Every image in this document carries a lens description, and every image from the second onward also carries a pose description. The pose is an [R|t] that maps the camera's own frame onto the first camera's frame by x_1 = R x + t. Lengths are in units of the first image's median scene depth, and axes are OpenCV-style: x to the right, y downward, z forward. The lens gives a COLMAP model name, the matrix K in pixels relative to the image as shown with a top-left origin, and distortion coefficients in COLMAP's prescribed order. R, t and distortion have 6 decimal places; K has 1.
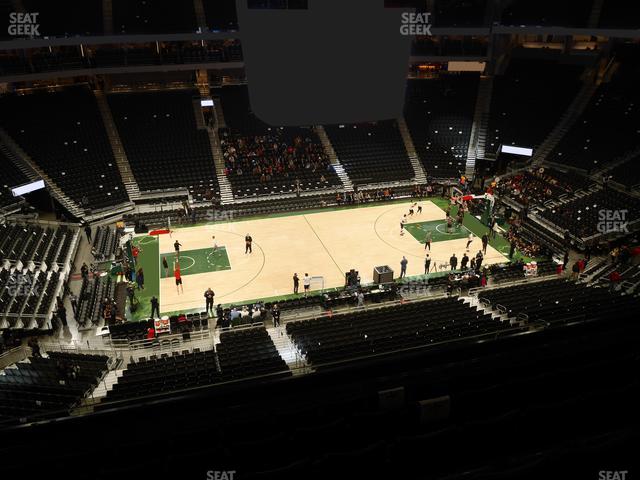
lens RADIAL K [[534.0, 0, 320.2], [0, 534.0, 239.9], [0, 0, 1]] dist [-0.046503, 0.019686]
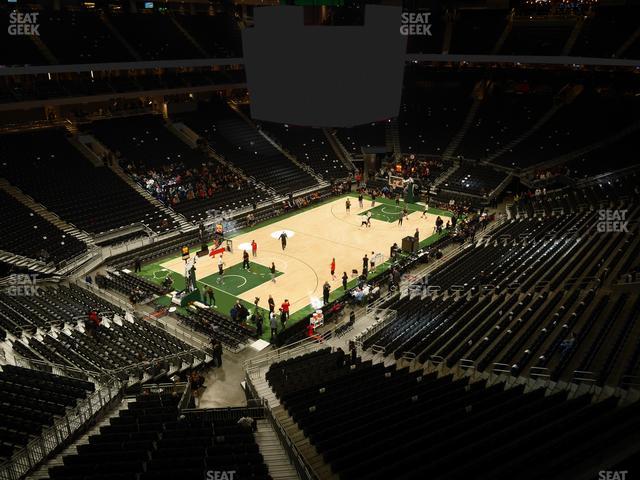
lens RADIAL K [[534.0, 0, 319.1], [0, 534.0, 242.4], [0, 0, 1]] dist [-0.046503, 0.019686]
pose [[0.816075, -0.198734, 0.542703, -0.510809], [0.241109, 0.970471, -0.007183, 0.016233], [-0.525250, 0.136712, 0.839894, 0.077258]]
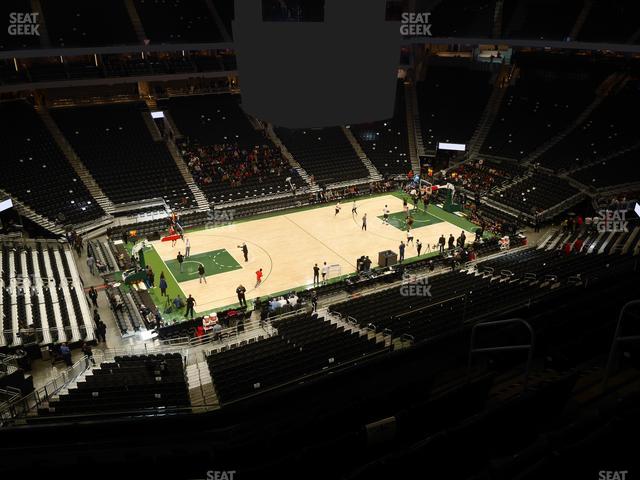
lens RADIAL K [[534.0, 0, 319.7], [0, 534.0, 240.2], [0, 0, 1]] dist [-0.046503, 0.019686]
pose [[0.972605, -0.084185, 0.216686, -0.188411], [0.089184, 0.995925, -0.013379, 0.021760], [-0.214677, 0.032337, 0.976150, -0.038948]]
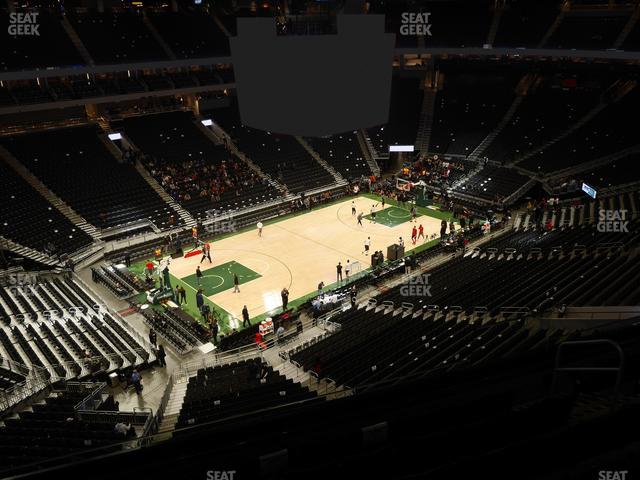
lens RADIAL K [[534.0, 0, 318.6], [0, 534.0, 241.4], [0, 0, 1]] dist [-0.046503, 0.019686]
pose [[0.897589, -0.175578, 0.404360, -0.376719], [0.196583, 0.980429, -0.010656, 0.015902], [-0.394576, 0.089055, 0.914538, -0.015218]]
